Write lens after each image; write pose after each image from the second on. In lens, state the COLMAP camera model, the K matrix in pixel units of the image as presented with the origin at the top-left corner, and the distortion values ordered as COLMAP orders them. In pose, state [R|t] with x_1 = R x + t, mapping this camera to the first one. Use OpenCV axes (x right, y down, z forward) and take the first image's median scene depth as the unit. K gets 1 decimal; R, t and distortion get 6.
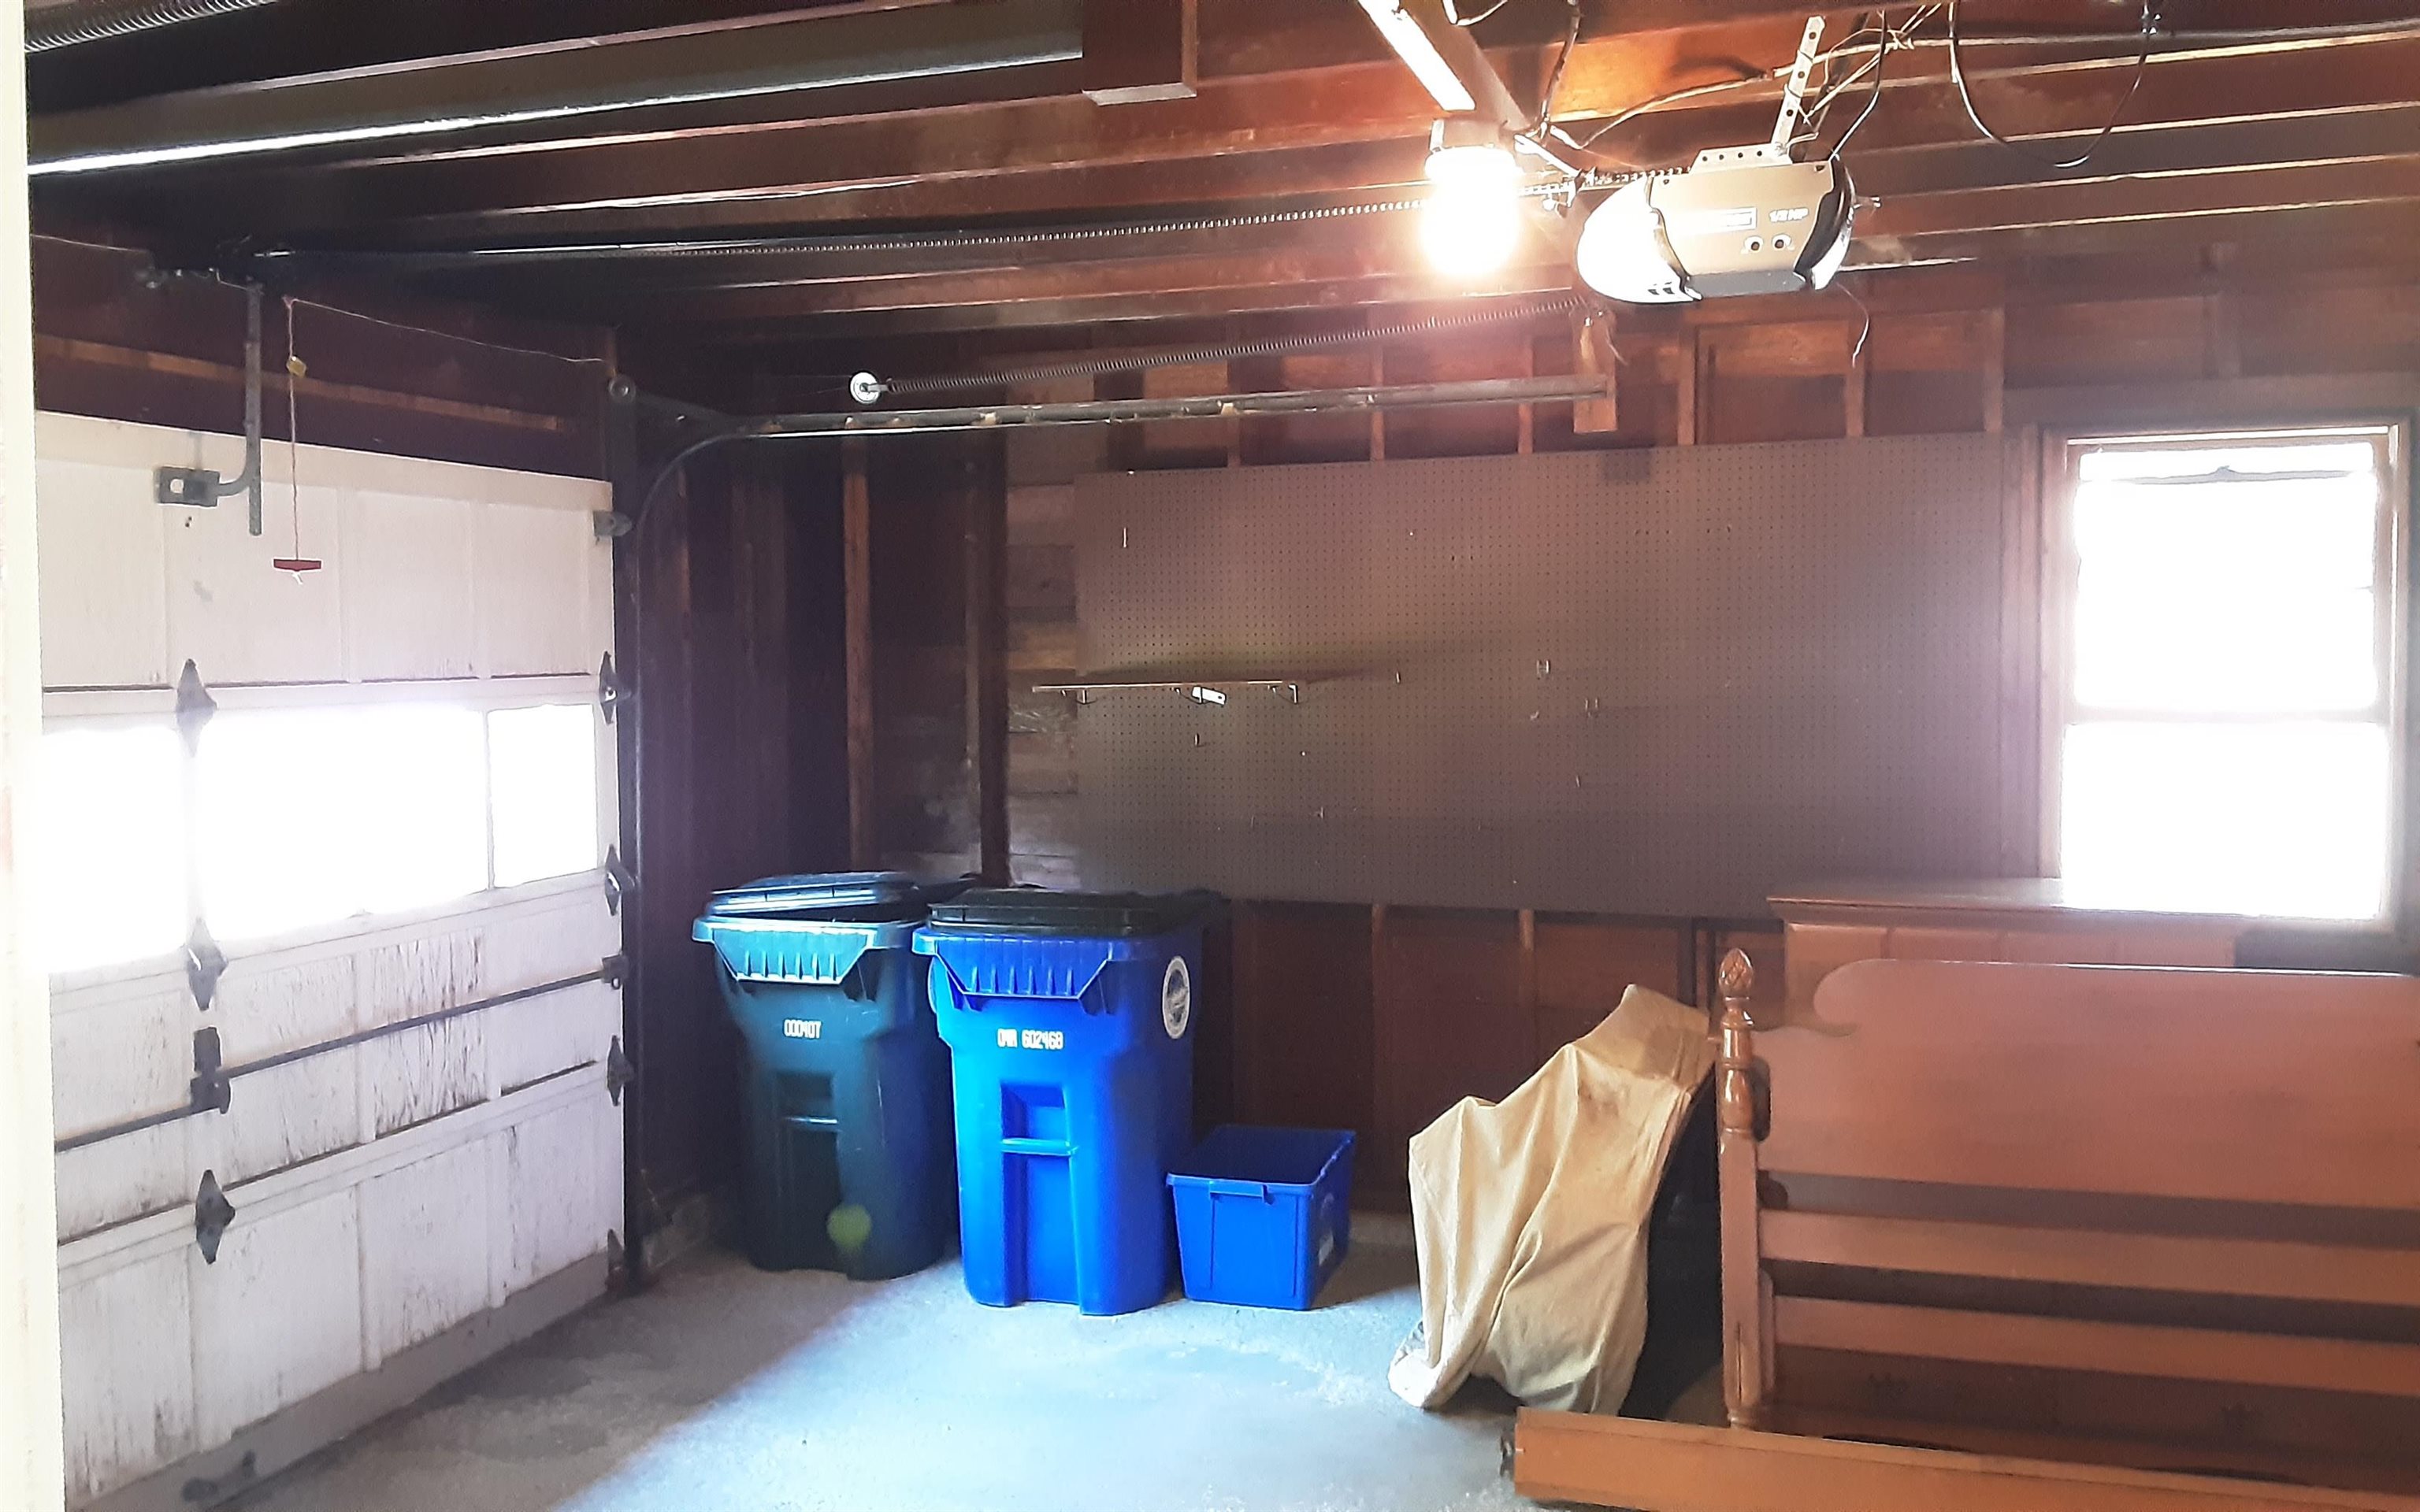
lens RADIAL K [[1926.4, 0, 1193.2], [0, 1926.4, 756.2], [0, 0, 1]] dist [0.097704, -0.136239]
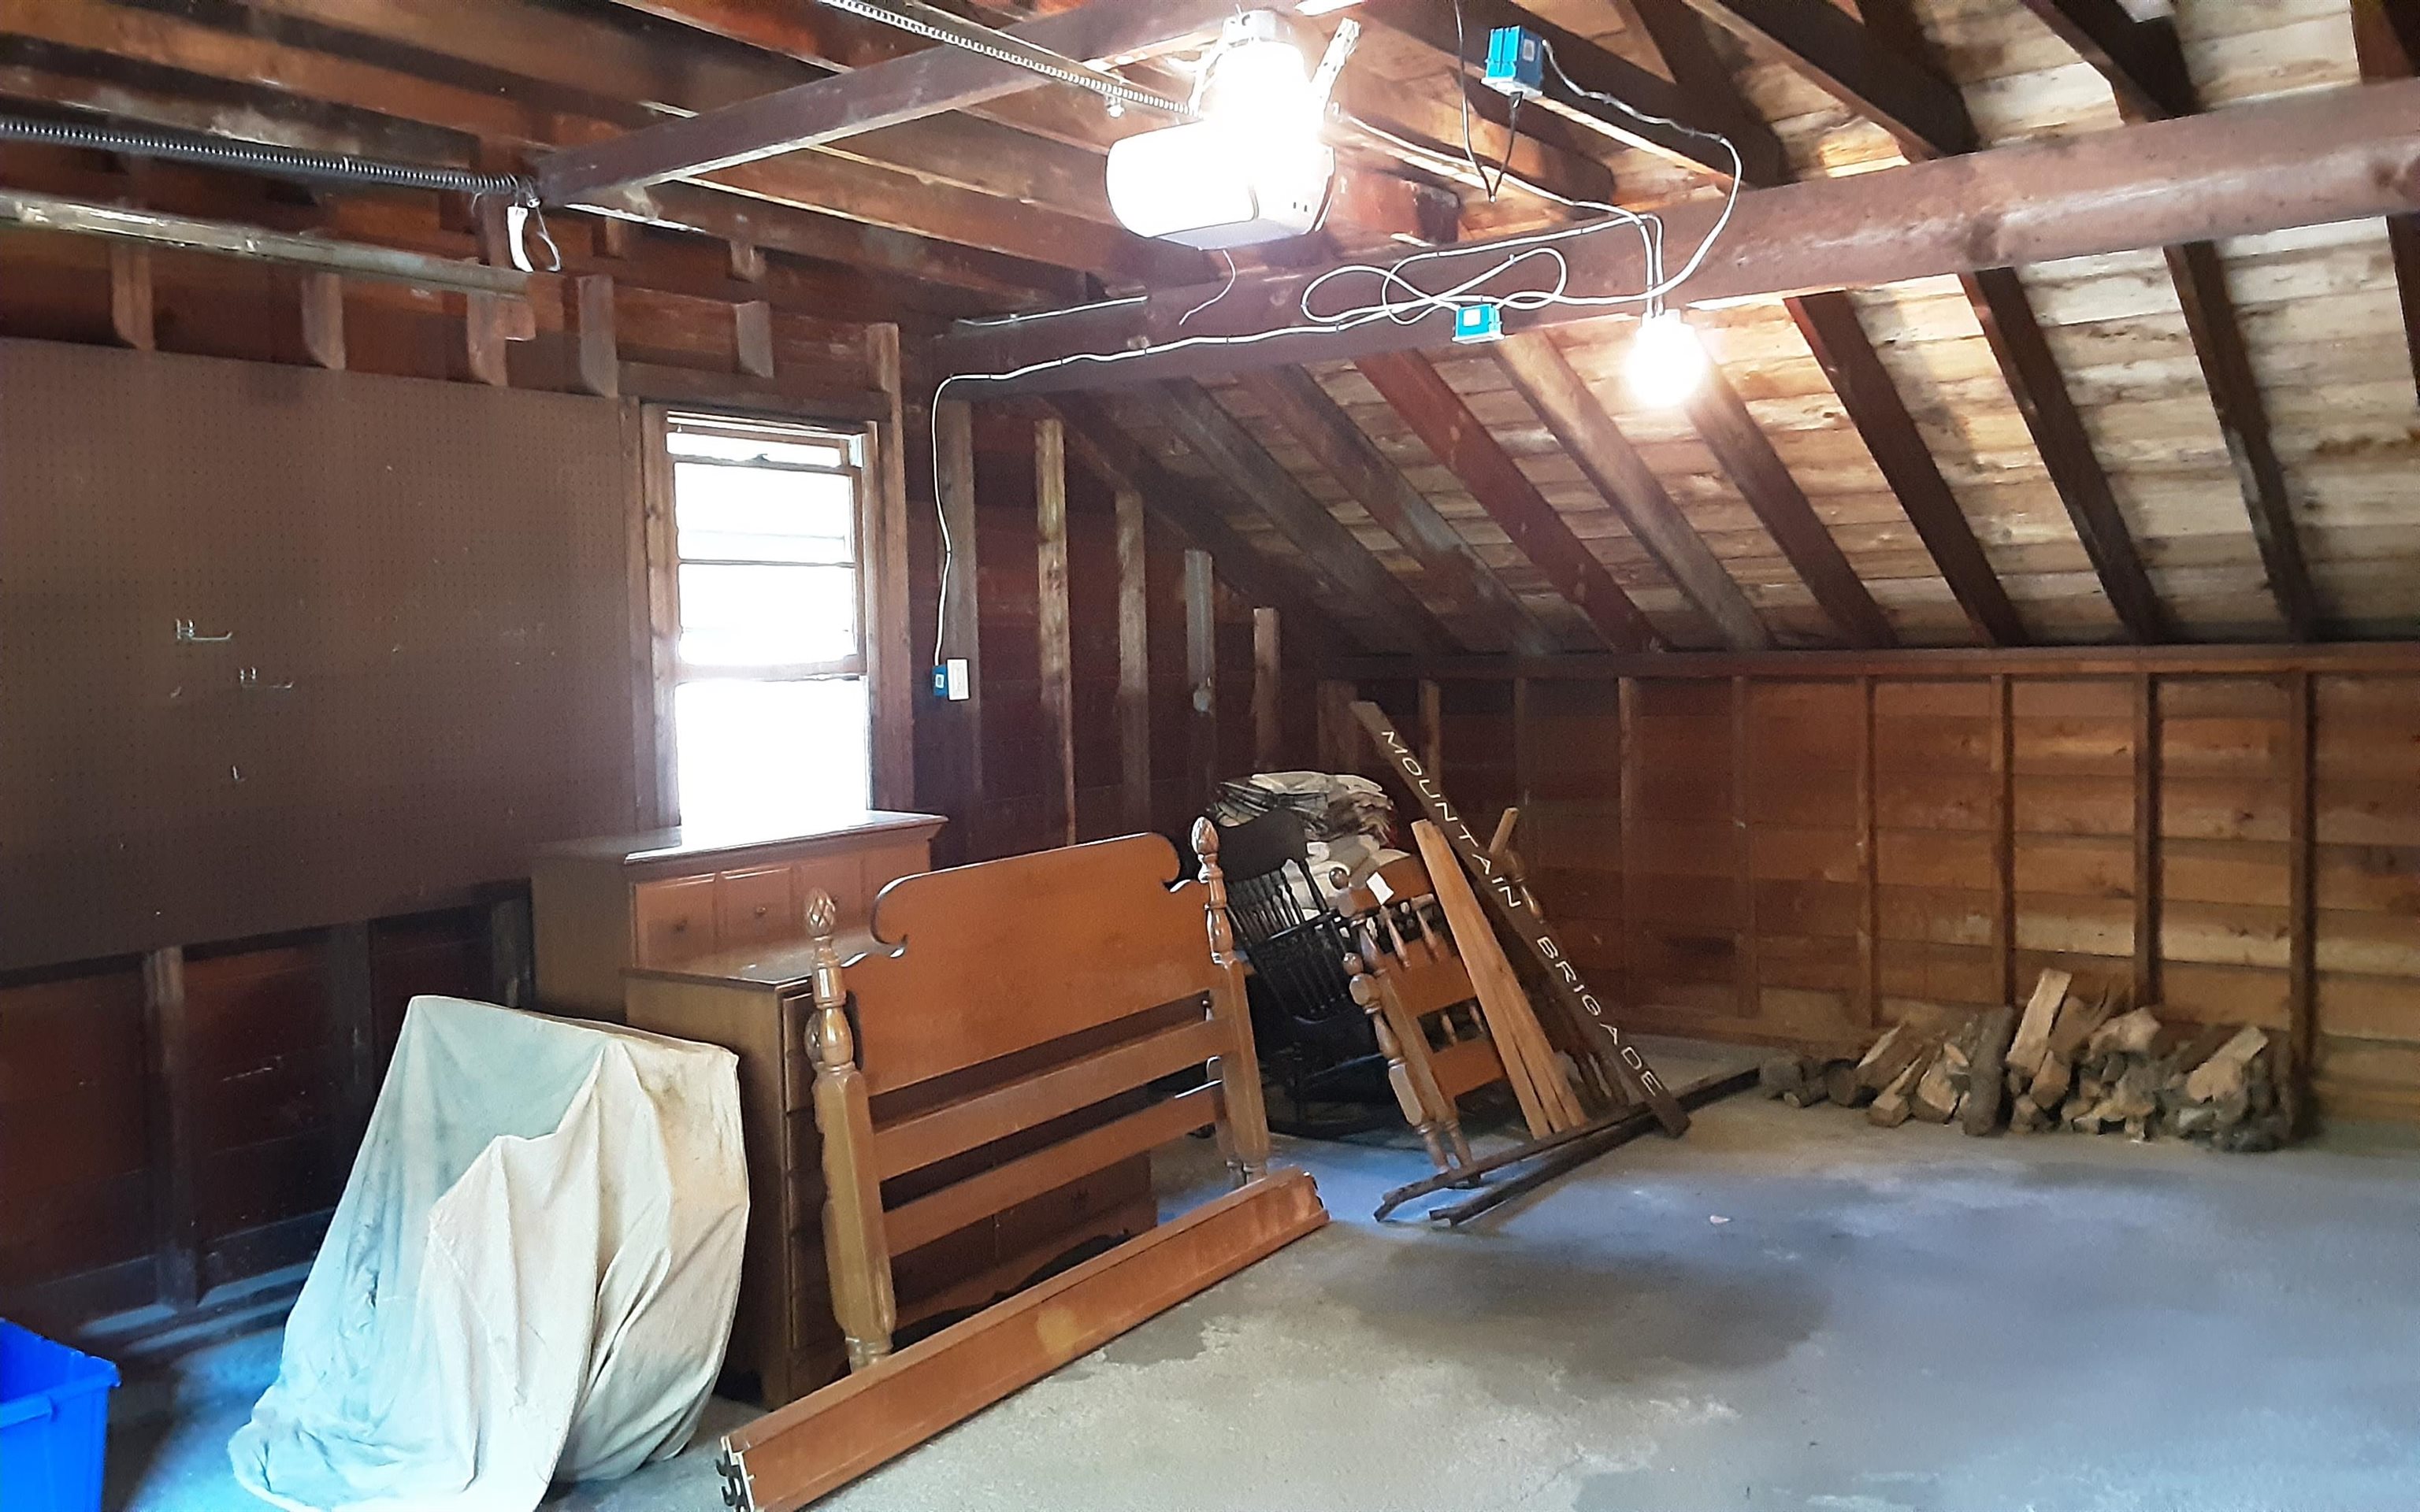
lens RADIAL K [[1926.4, 0, 1194.4], [0, 1926.4, 747.1], [0, 0, 1]] dist [0.097704, -0.136239]
pose [[0.293226, -0.049458, 0.954763, -0.565120], [0.082988, 0.996208, 0.026118, 0.017498], [-0.952435, 0.071575, 0.296219, 0.485688]]
